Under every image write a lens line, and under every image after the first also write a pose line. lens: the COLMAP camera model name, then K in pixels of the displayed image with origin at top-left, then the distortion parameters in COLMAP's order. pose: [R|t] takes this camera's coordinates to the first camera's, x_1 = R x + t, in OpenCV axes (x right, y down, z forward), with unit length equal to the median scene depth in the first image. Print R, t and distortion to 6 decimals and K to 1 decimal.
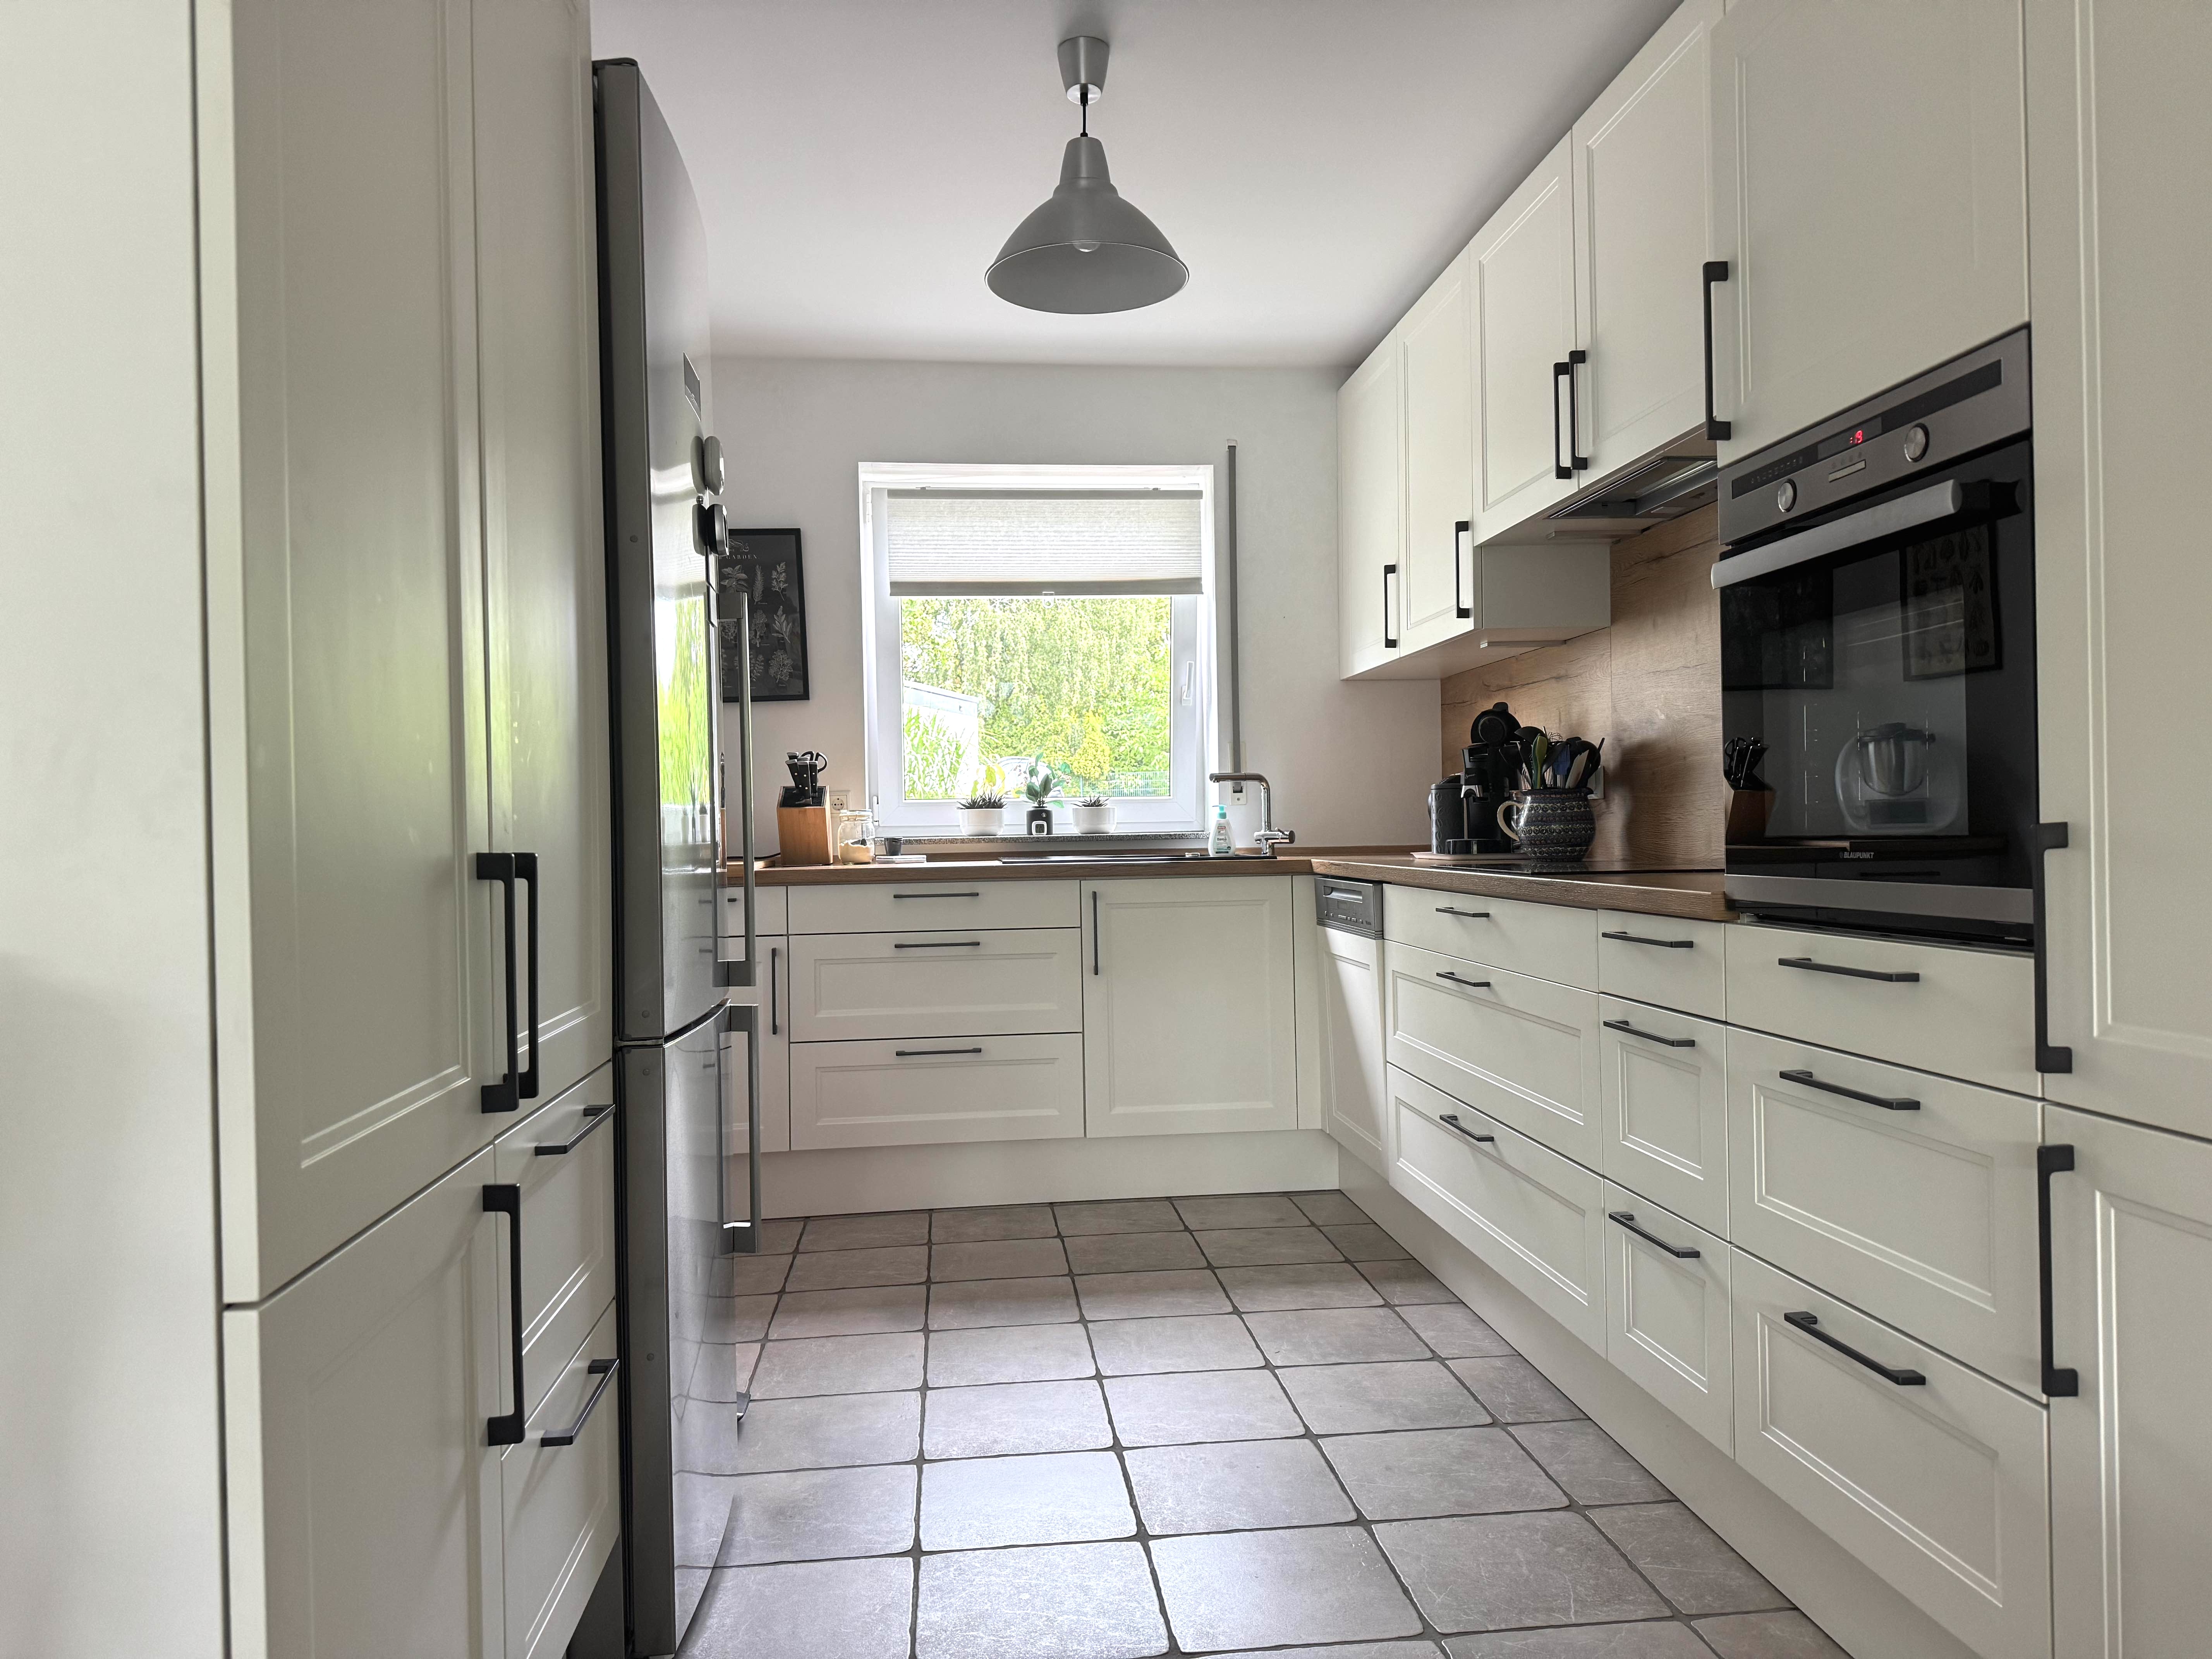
lens RADIAL K [[1548.8, 0, 1116.6], [0, 1548.8, 833.1], [0, 0, 1]] dist [0.055569, -0.059104]
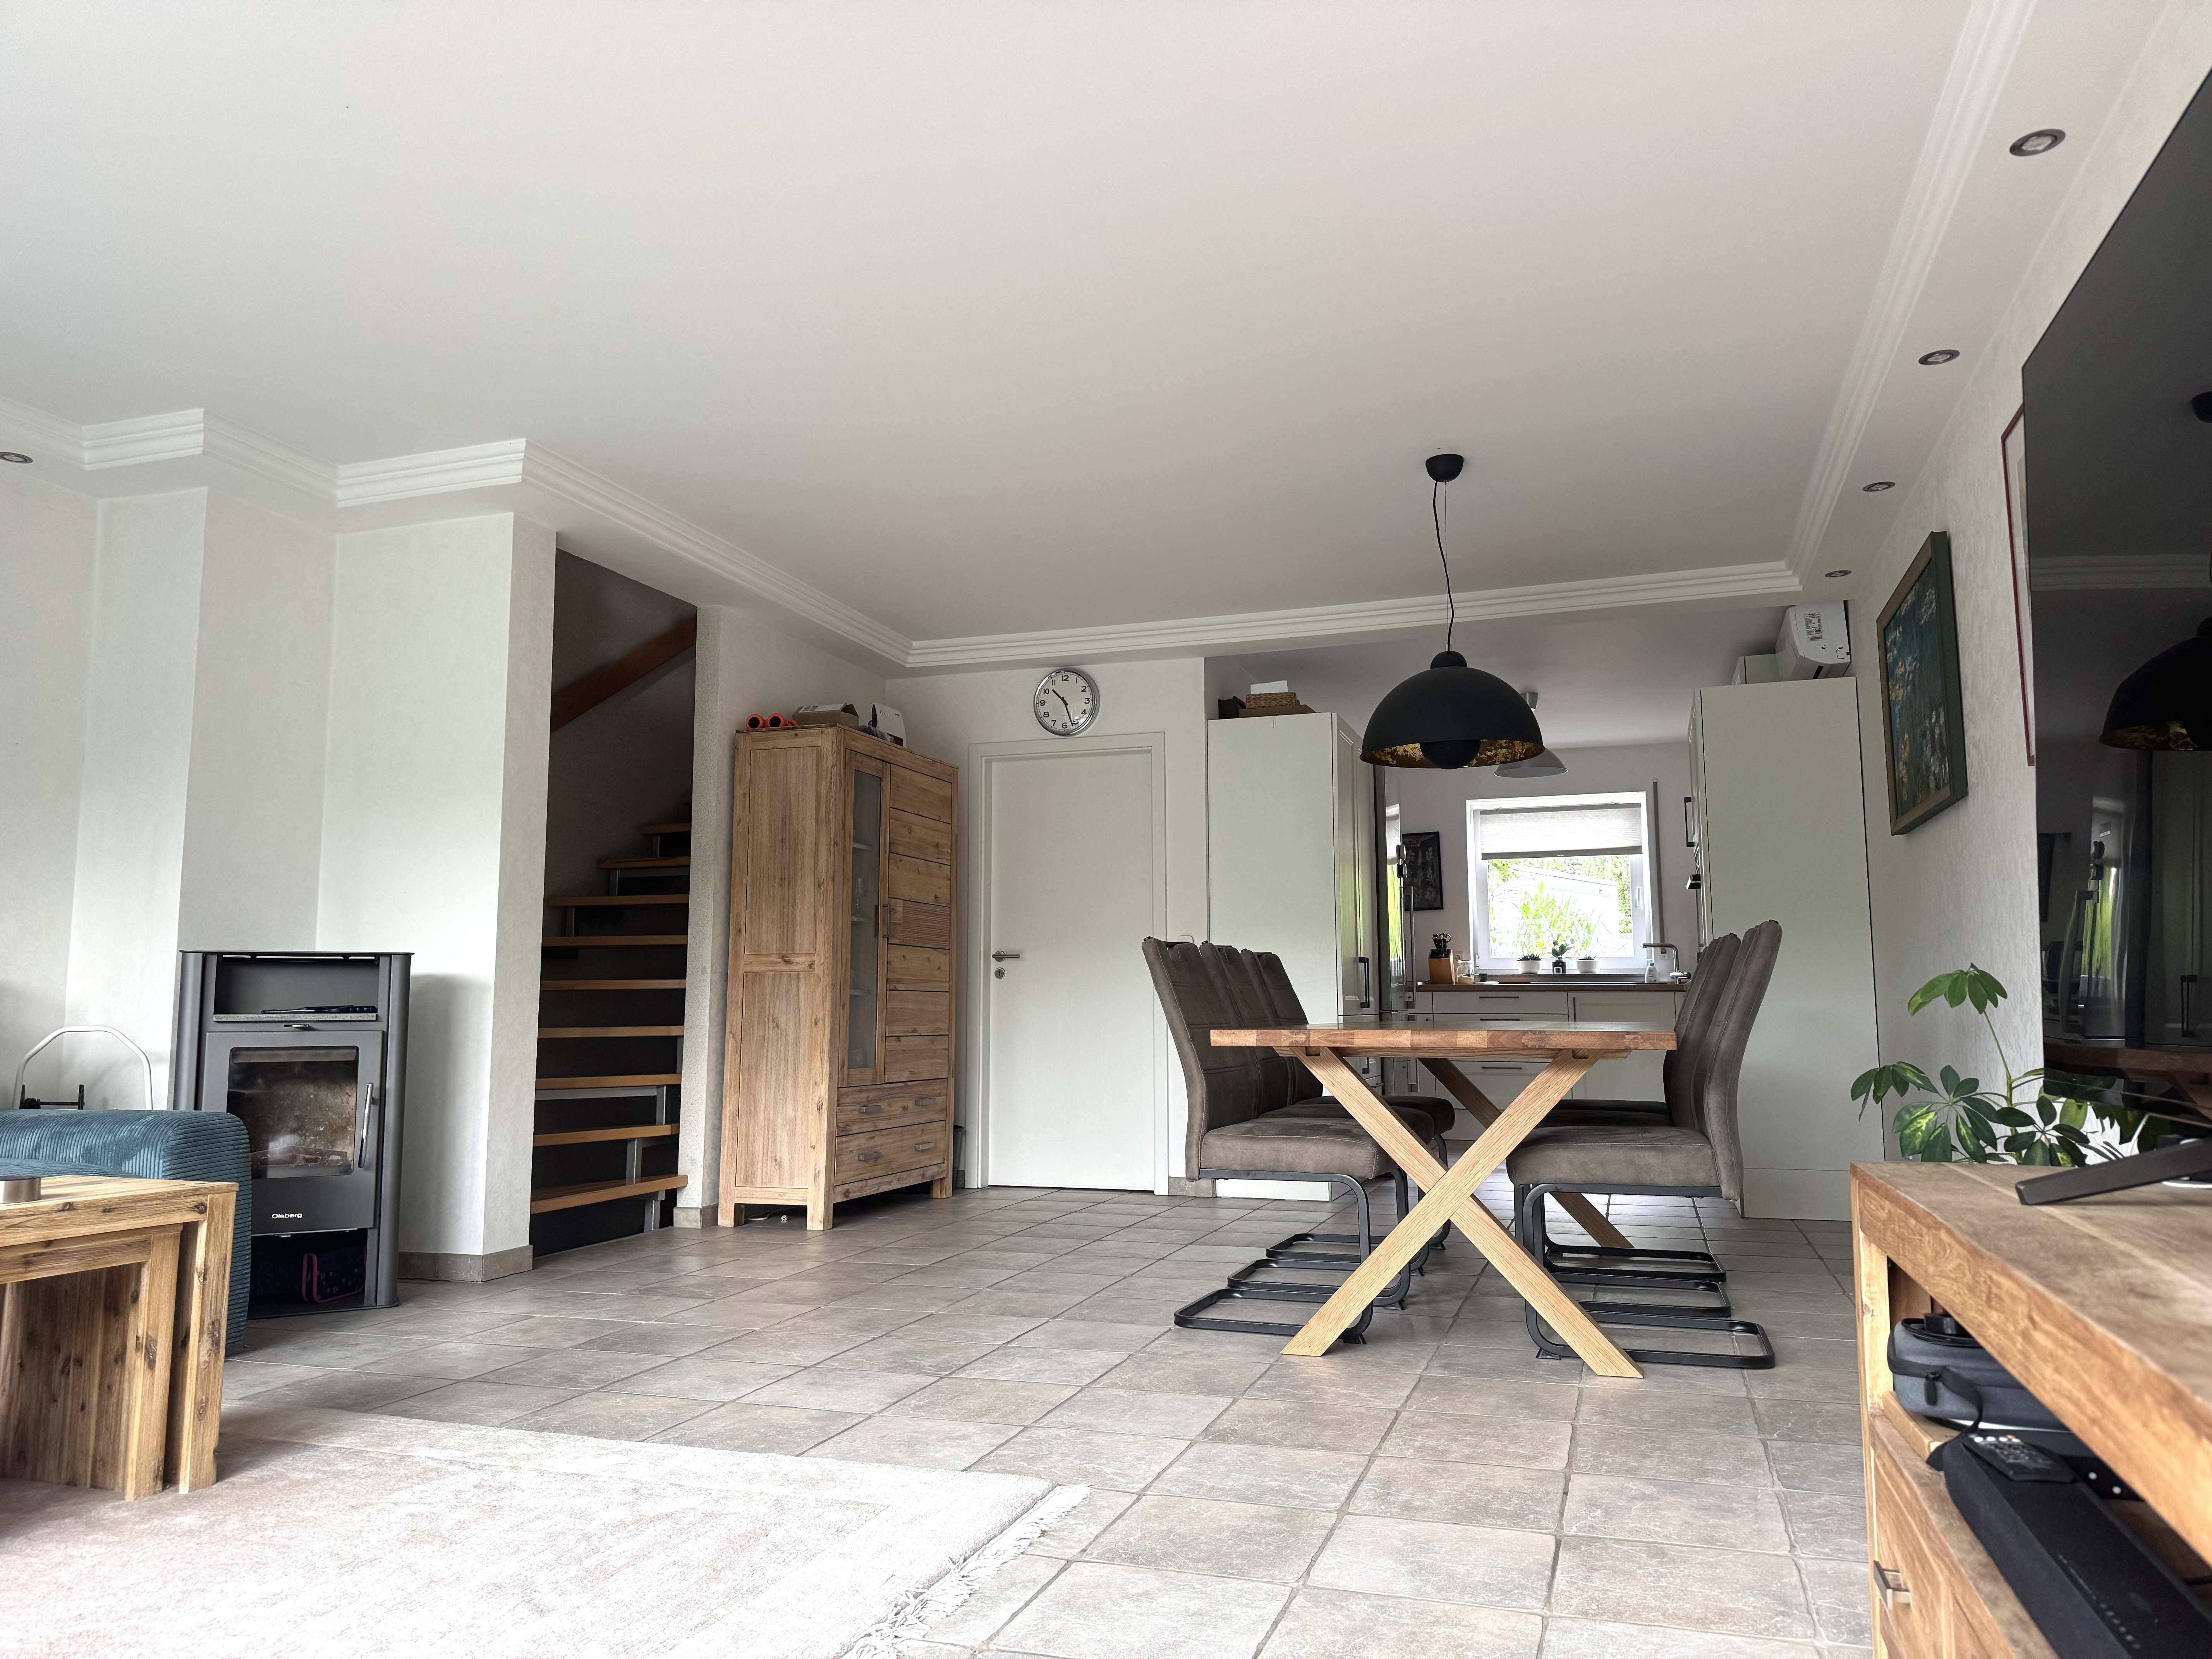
lens RADIAL K [[1548.8, 0, 1009.5], [0, 1548.8, 814.0], [0, 0, 1]] dist [0.055569, -0.059104]
pose [[0.881540, -0.039139, -0.470484, 0.488194], [-0.019373, 0.992719, -0.118884, 0.085970], [0.471712, 0.113915, 0.874363, -1.986779]]
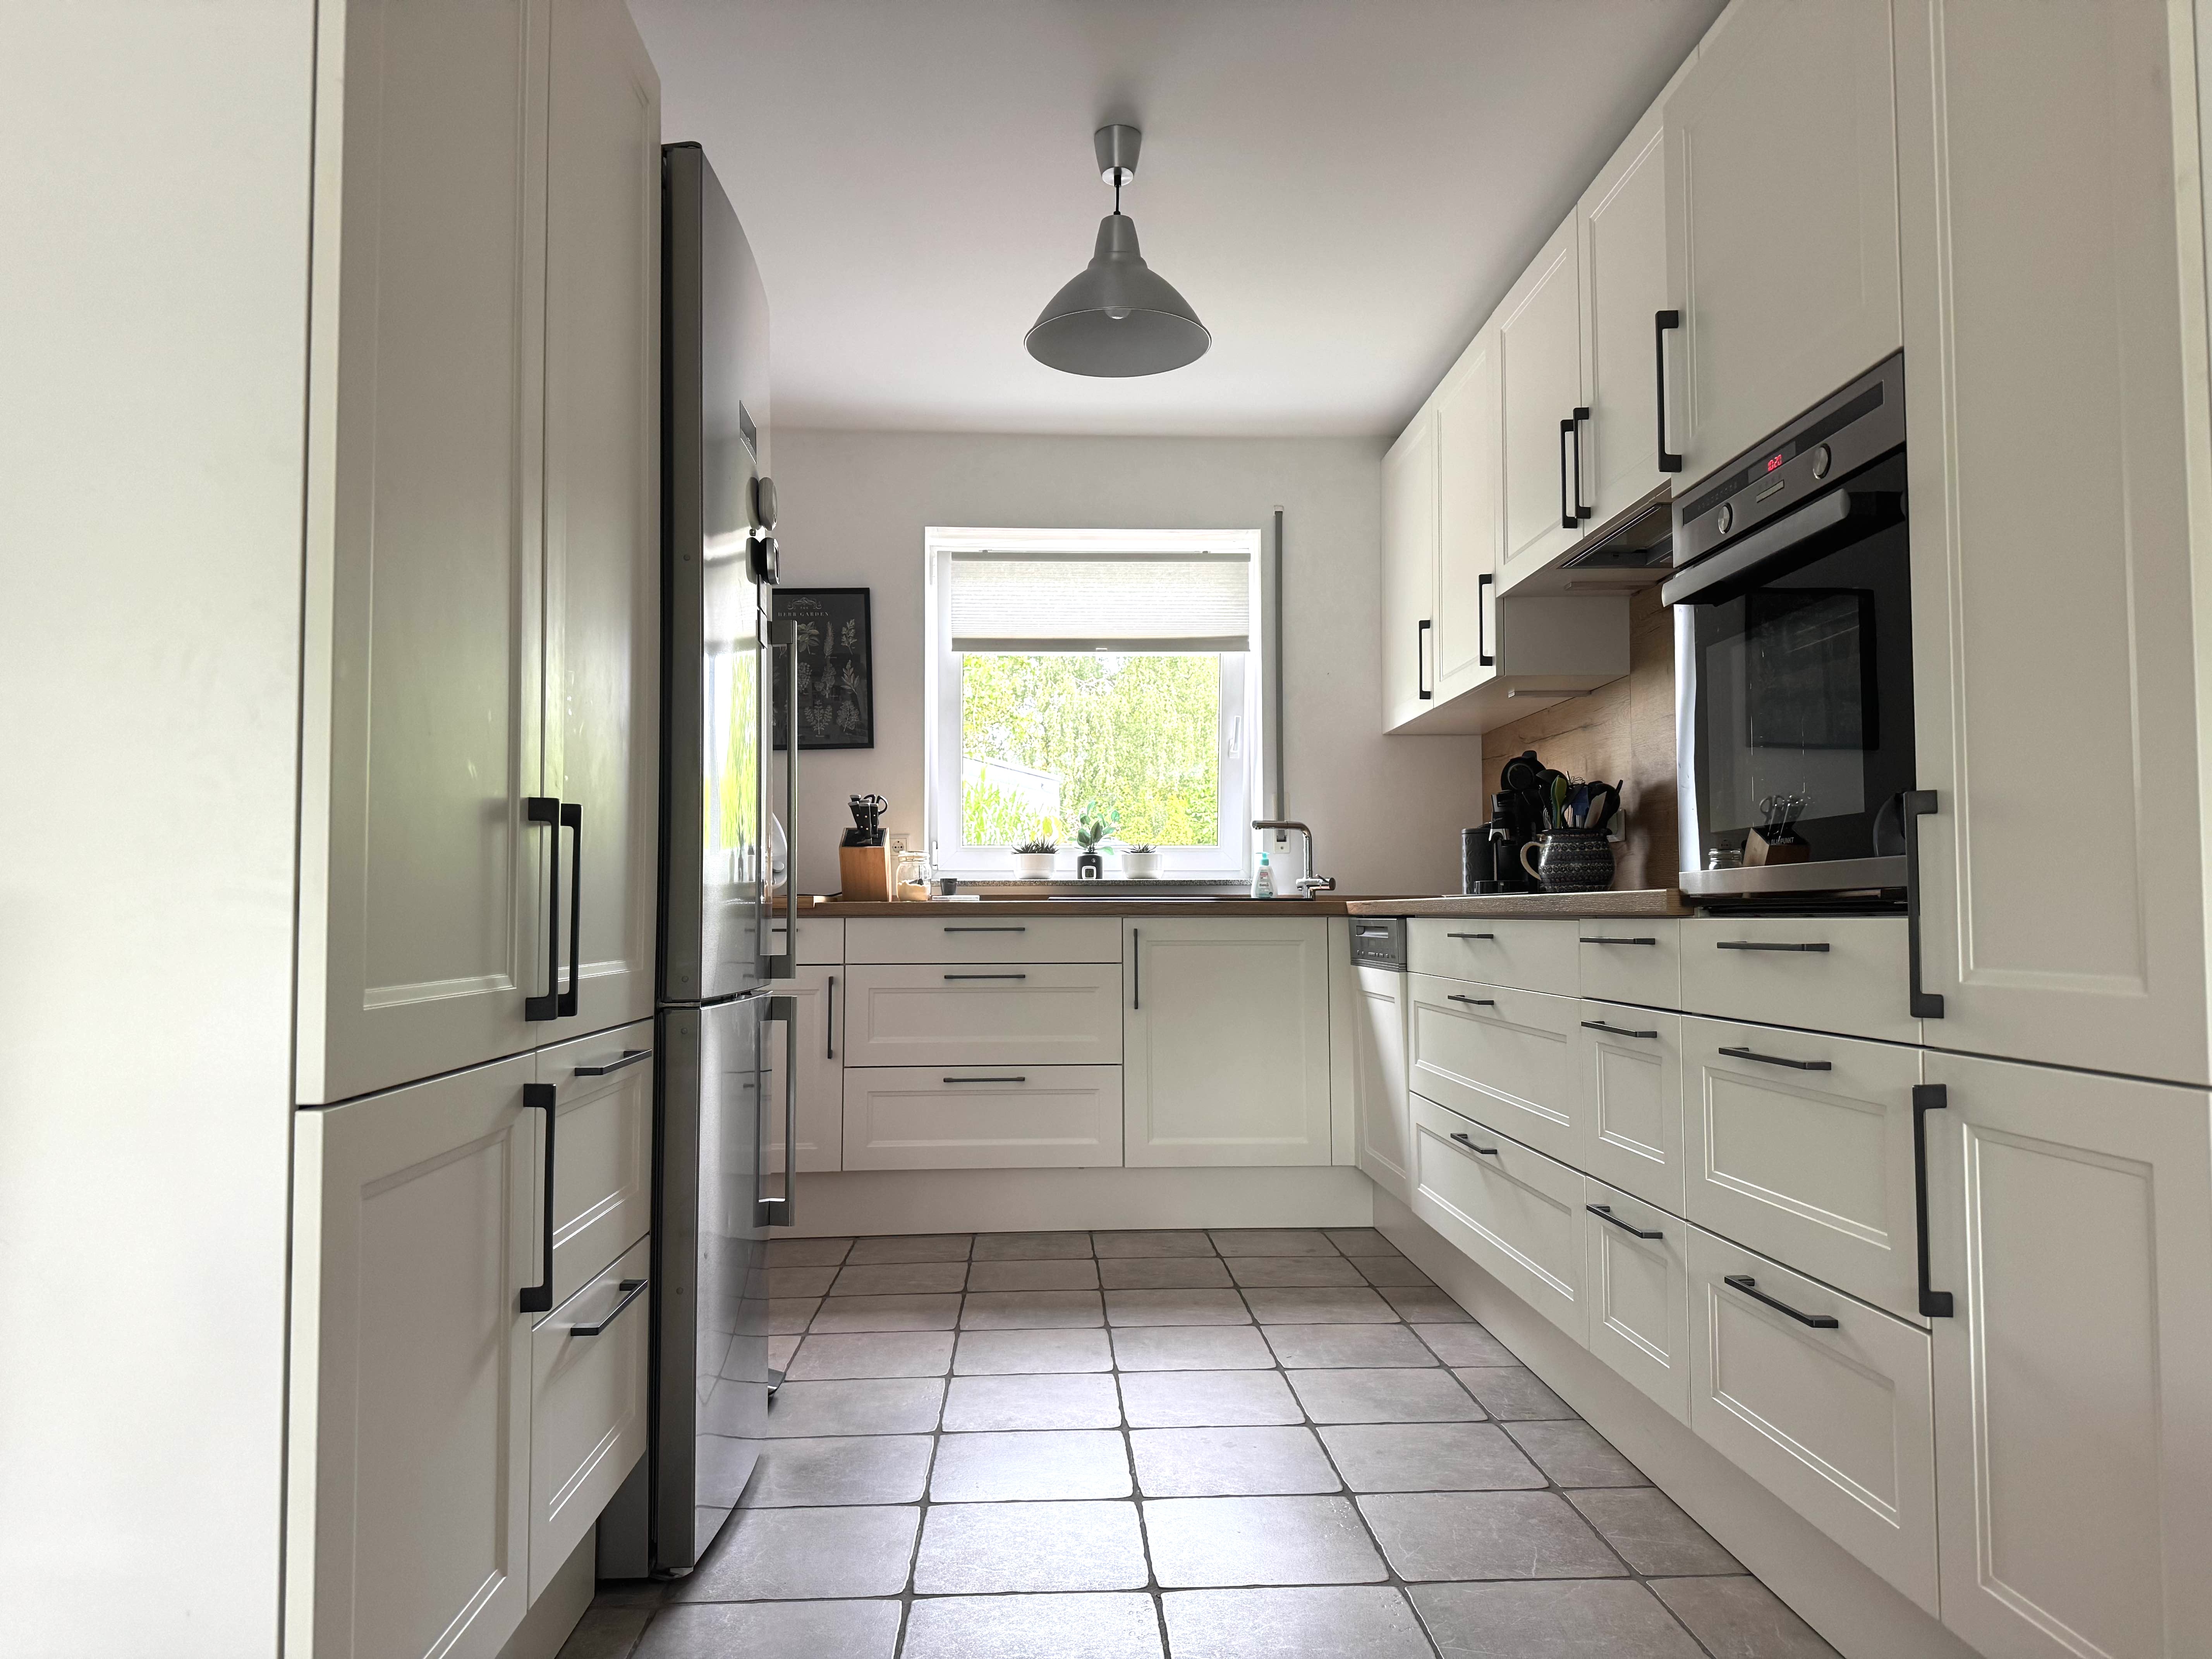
lens RADIAL K [[1548.8, 0, 1115.7], [0, 1548.8, 840.8], [0, 0, 1]] dist [0.055569, -0.059104]
pose [[0.998264, 0.012291, -0.057596, 0.046554], [-0.015227, 0.998592, -0.050823, 0.047102], [0.056891, 0.051611, 0.997045, -0.065983]]
